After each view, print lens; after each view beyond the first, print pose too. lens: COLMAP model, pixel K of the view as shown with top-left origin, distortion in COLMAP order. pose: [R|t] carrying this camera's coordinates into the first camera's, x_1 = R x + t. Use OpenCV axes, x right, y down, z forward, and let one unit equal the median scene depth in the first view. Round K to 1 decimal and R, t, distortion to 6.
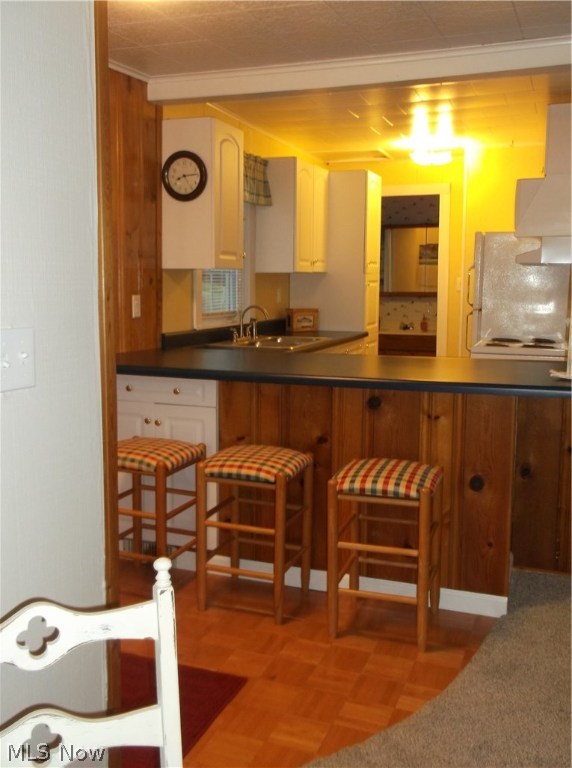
lens RADIAL K [[762.7, 0, 286.4], [0, 762.7, 382.3], [0, 0, 1]] dist [0.016470, 0.000000]
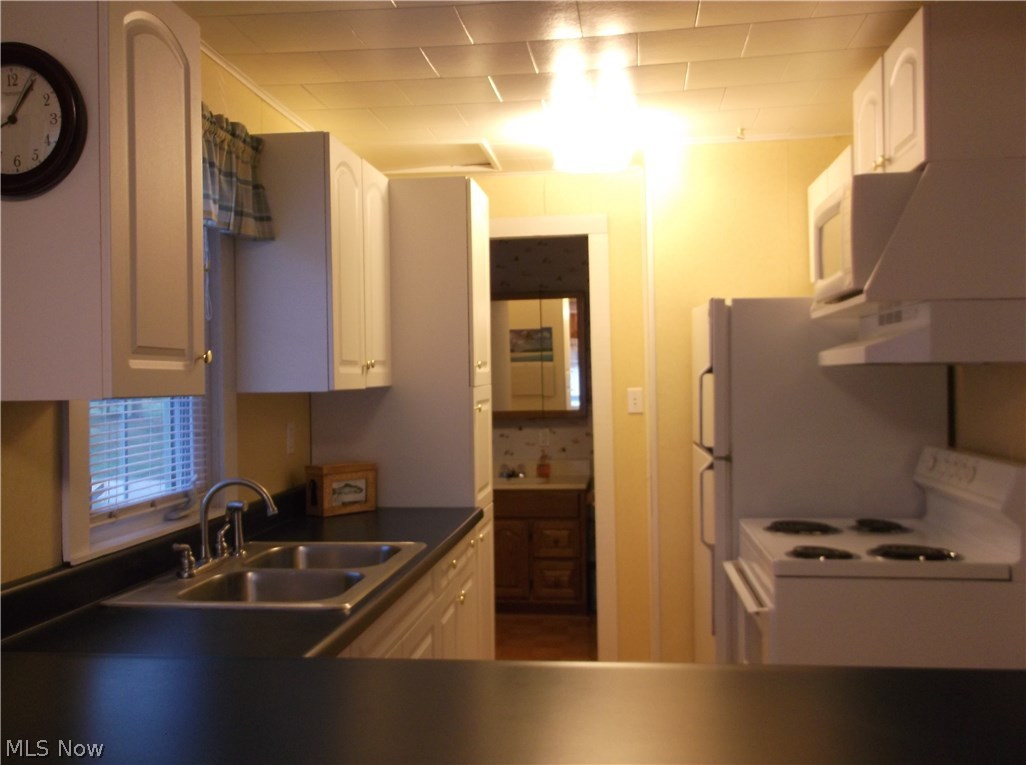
lens RADIAL K [[1018.9, 0, 510.4], [0, 1018.9, 381.3], [0, 0, 1]] dist [0.016470, 0.000000]
pose [[0.973499, -0.024197, 0.227409, -0.021066], [0.053683, 0.990781, -0.124385, -0.070291], [-0.222303, 0.133297, 0.965823, 0.405241]]
